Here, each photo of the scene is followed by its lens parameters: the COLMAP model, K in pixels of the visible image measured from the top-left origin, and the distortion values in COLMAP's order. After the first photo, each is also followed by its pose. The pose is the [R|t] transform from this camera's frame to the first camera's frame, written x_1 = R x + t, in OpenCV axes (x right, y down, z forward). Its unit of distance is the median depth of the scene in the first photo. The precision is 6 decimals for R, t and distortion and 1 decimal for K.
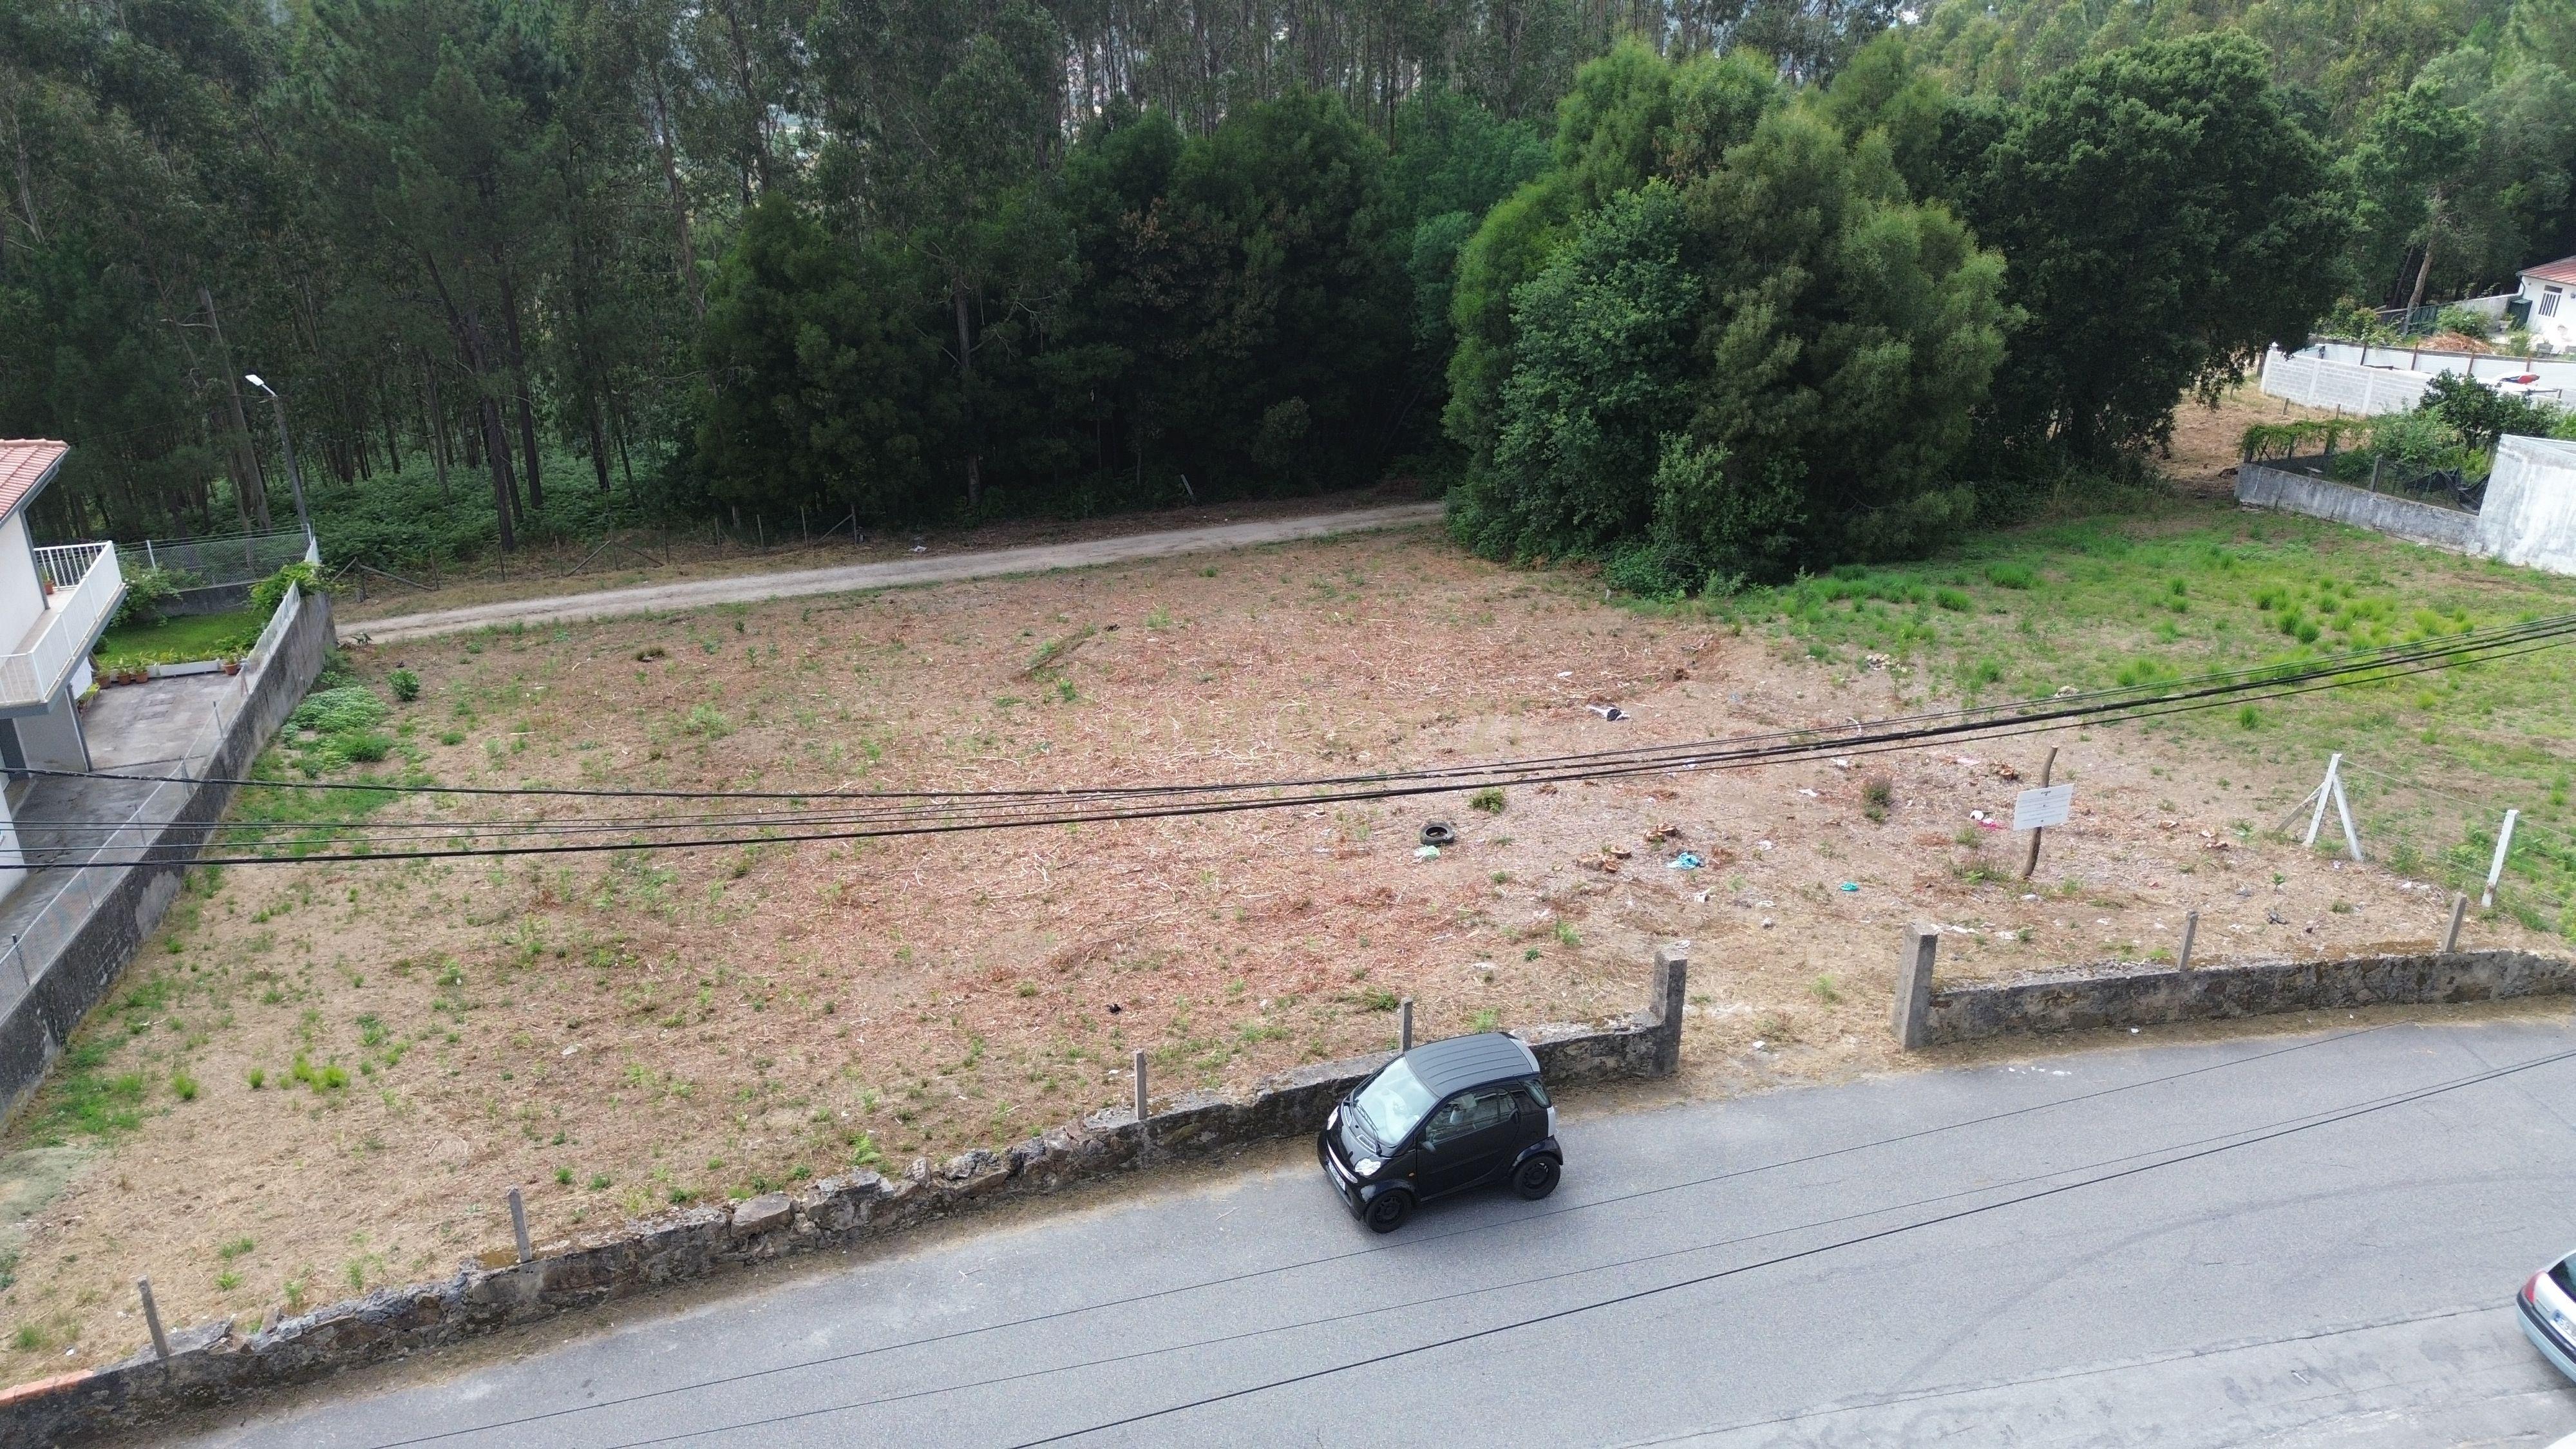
lens RADIAL K [[1828.3, 0, 1275.7], [0, 1828.3, 722.9], [0, 0, 1]] dist [0.060050, -0.057310]
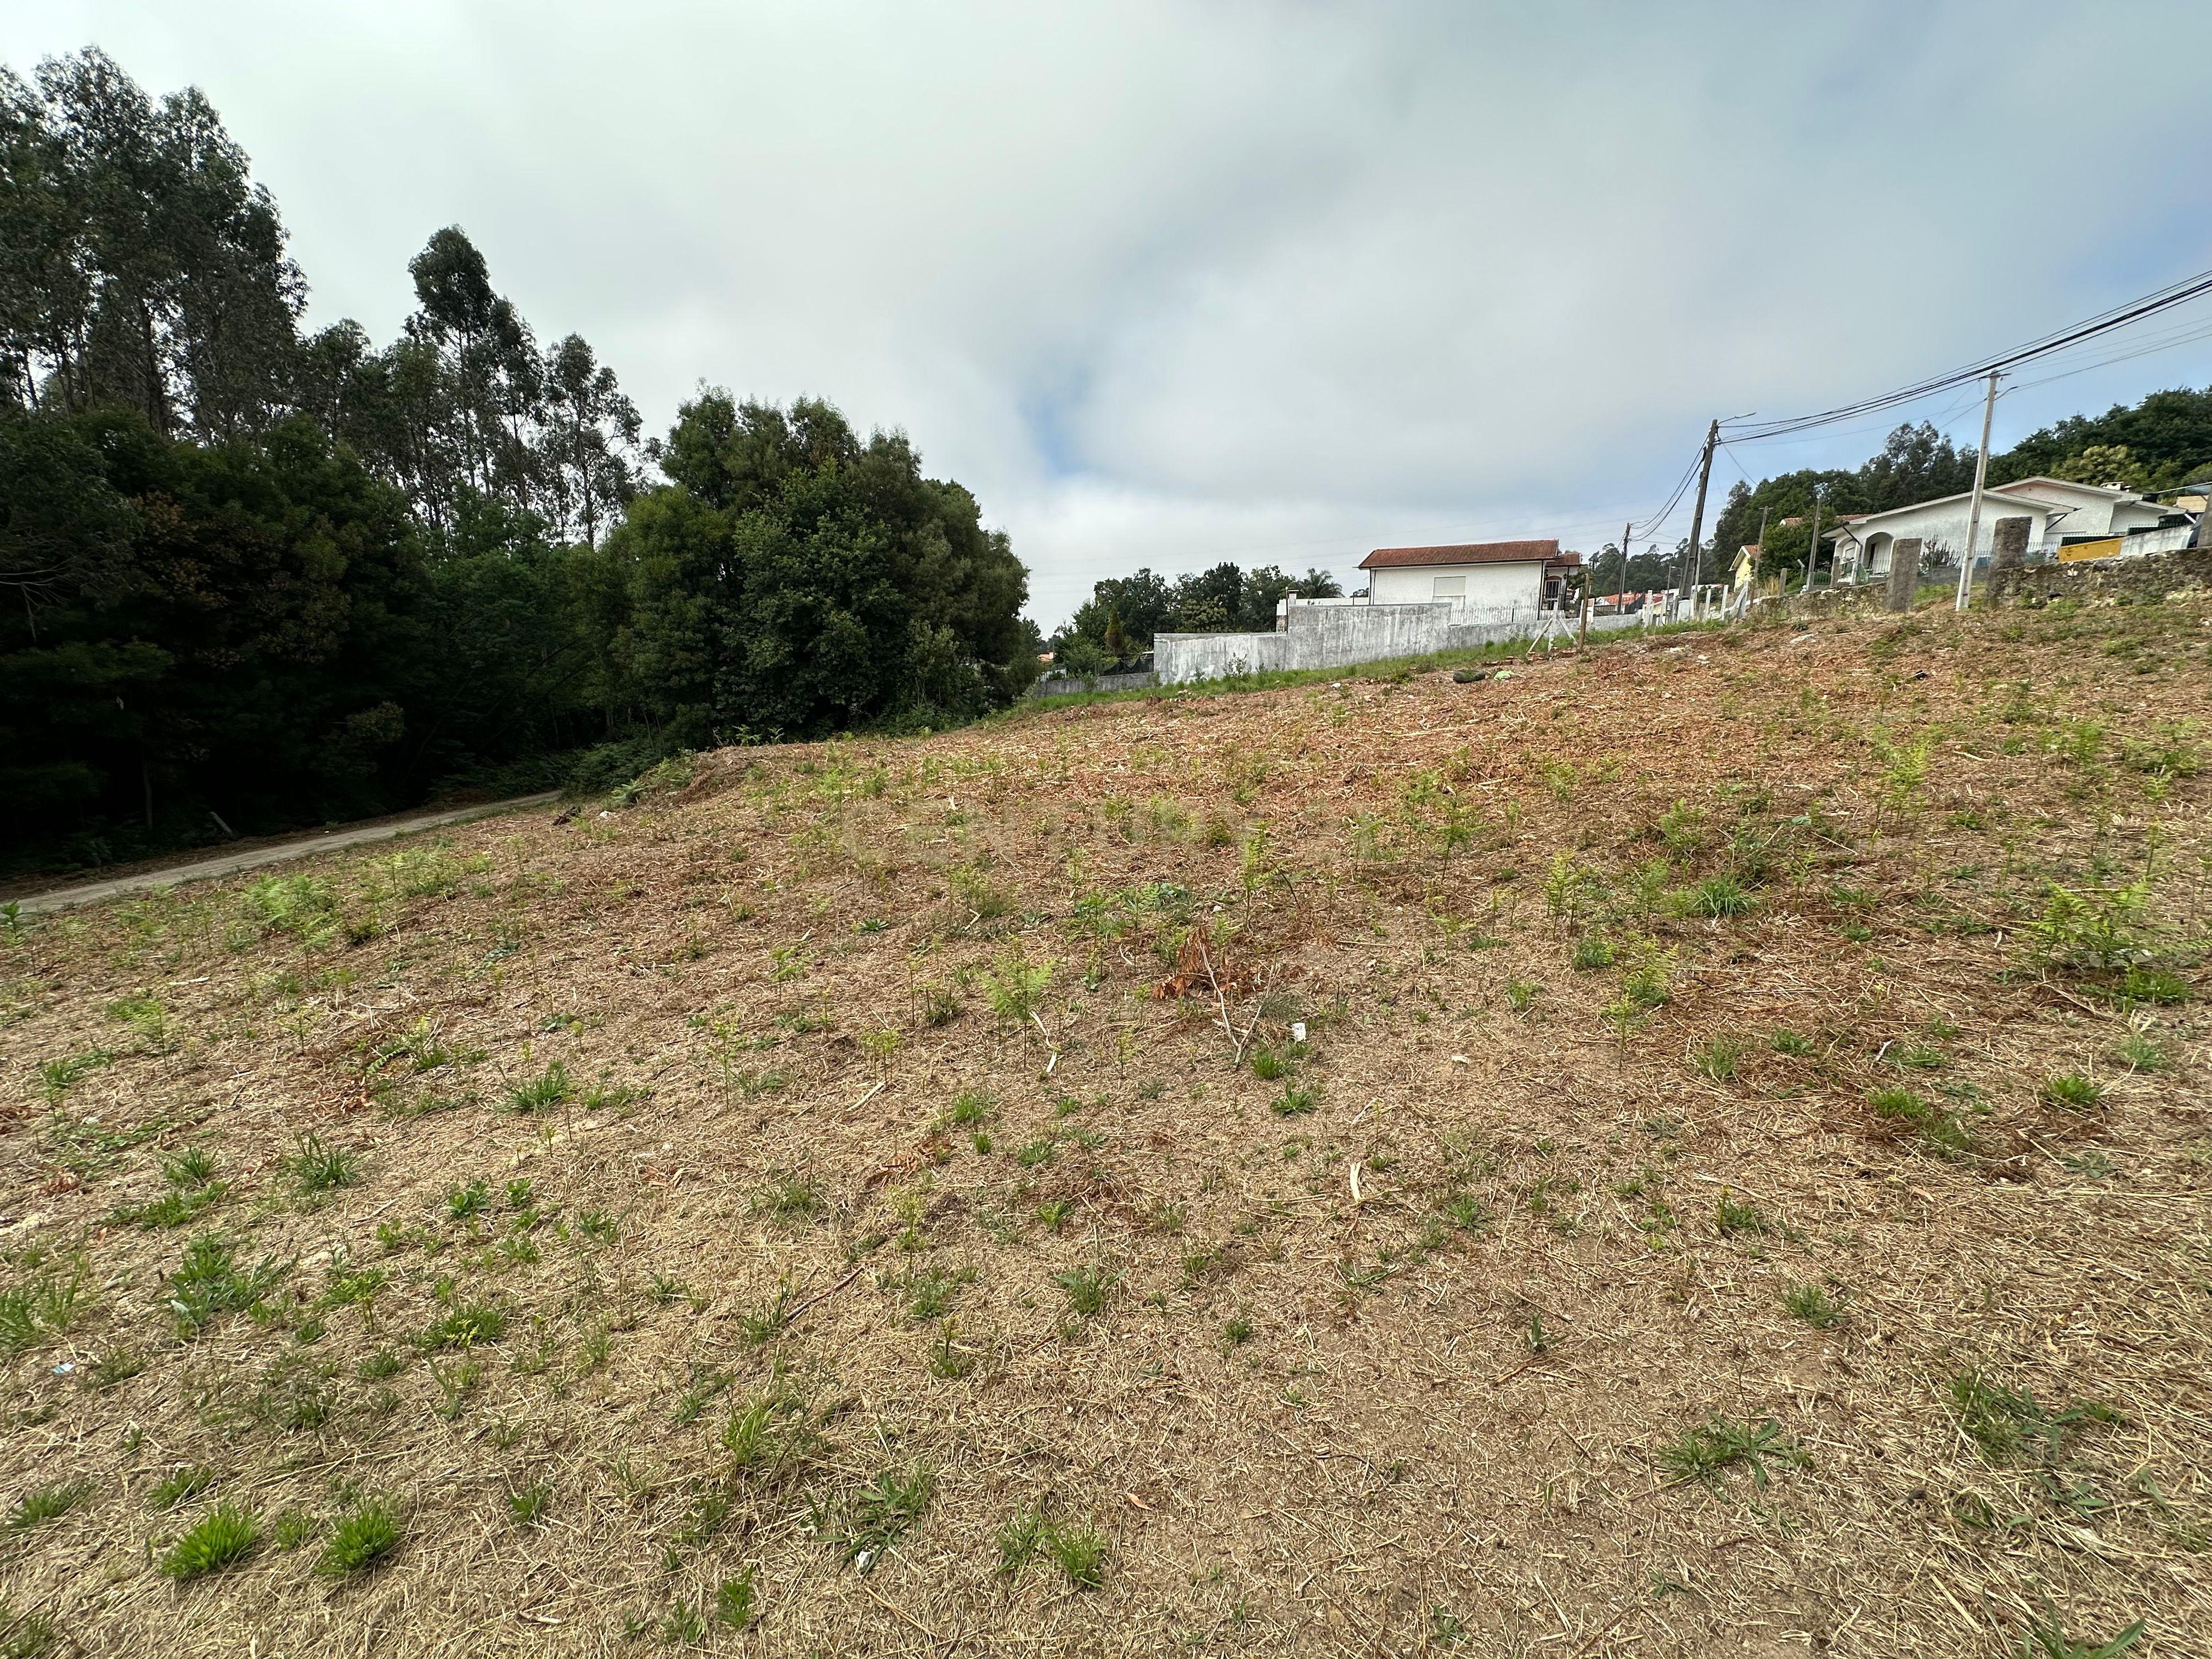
lens RADIAL K [[878.3, 0, 1104.0], [0, 878.3, 827.9], [0, 0, 1]] dist [-0.003123, -0.000035]
pose [[0.442616, -0.168519, 0.880734, -0.592077], [0.354630, 0.935007, 0.000683, 0.074781], [-0.823607, 0.312032, 0.473611, 1.038184]]
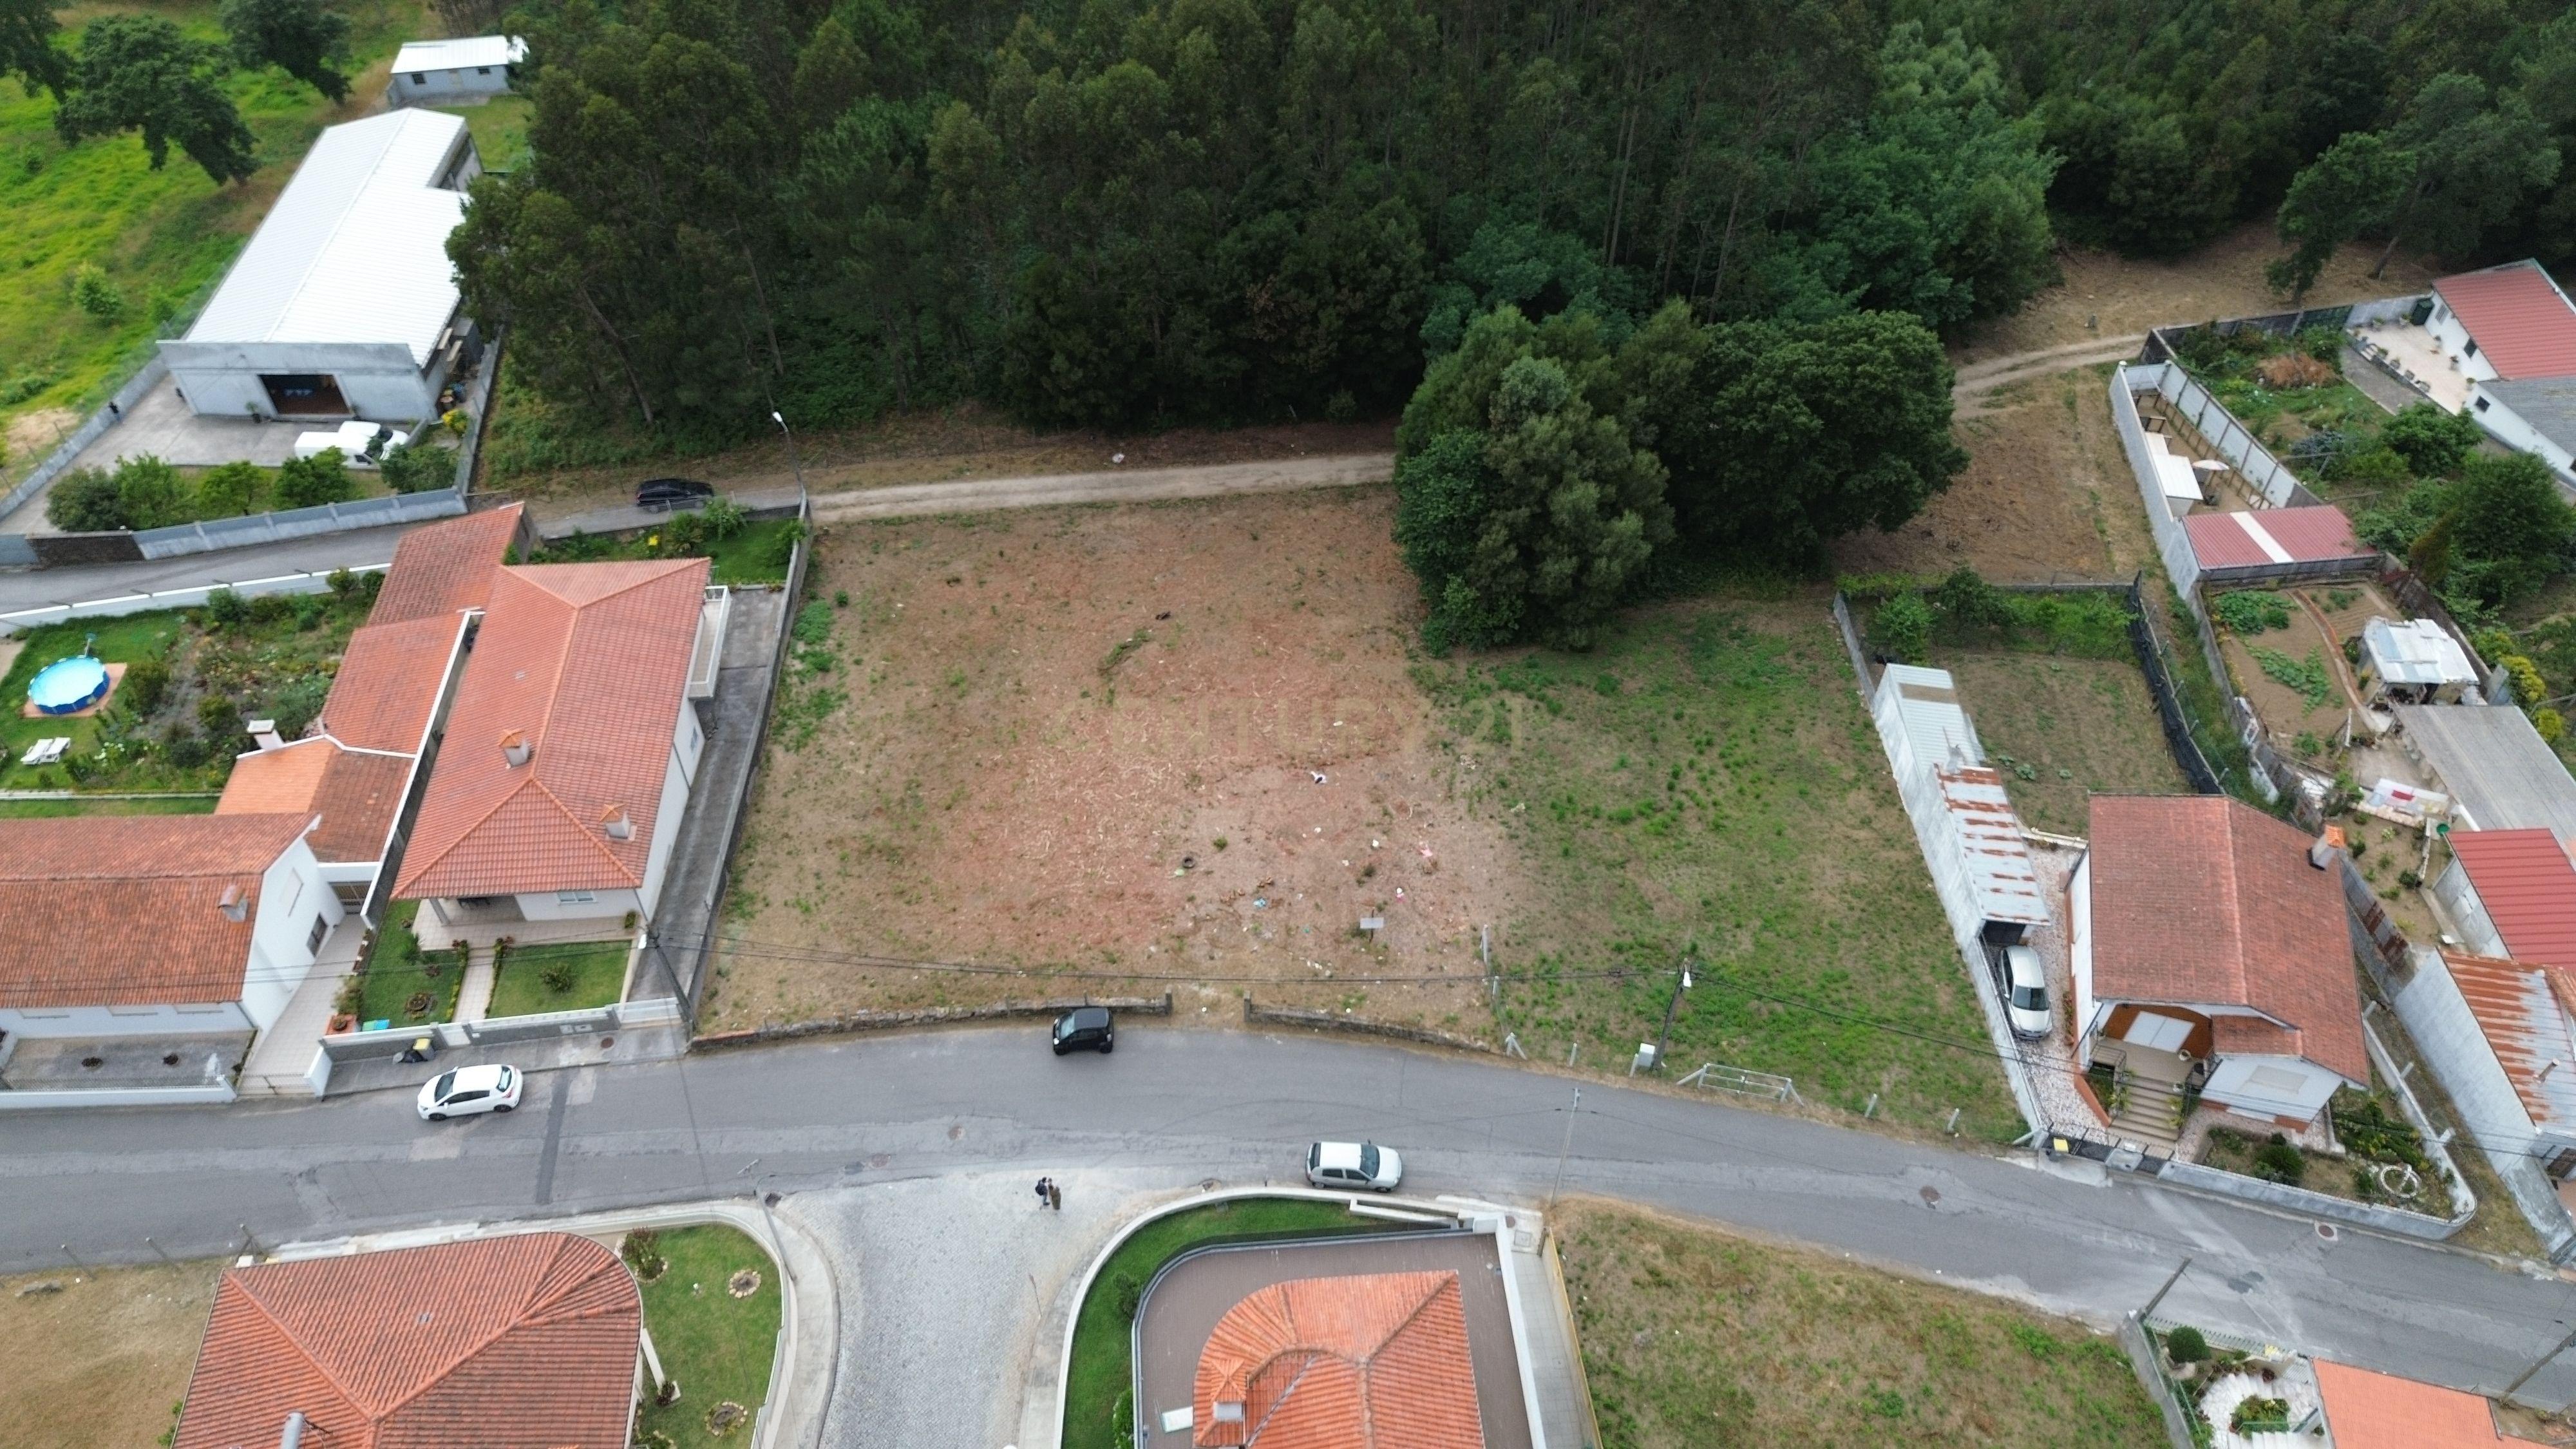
lens RADIAL K [[1828.3, 0, 1276.2], [0, 1828.3, 739.9], [0, 0, 1]] dist [0.060050, -0.057310]
pose [[0.962265, 0.198456, -0.186174, 0.728306], [-0.106568, 0.904373, 0.413223, -1.312966], [0.250378, -0.377790, 0.891395, -1.372311]]
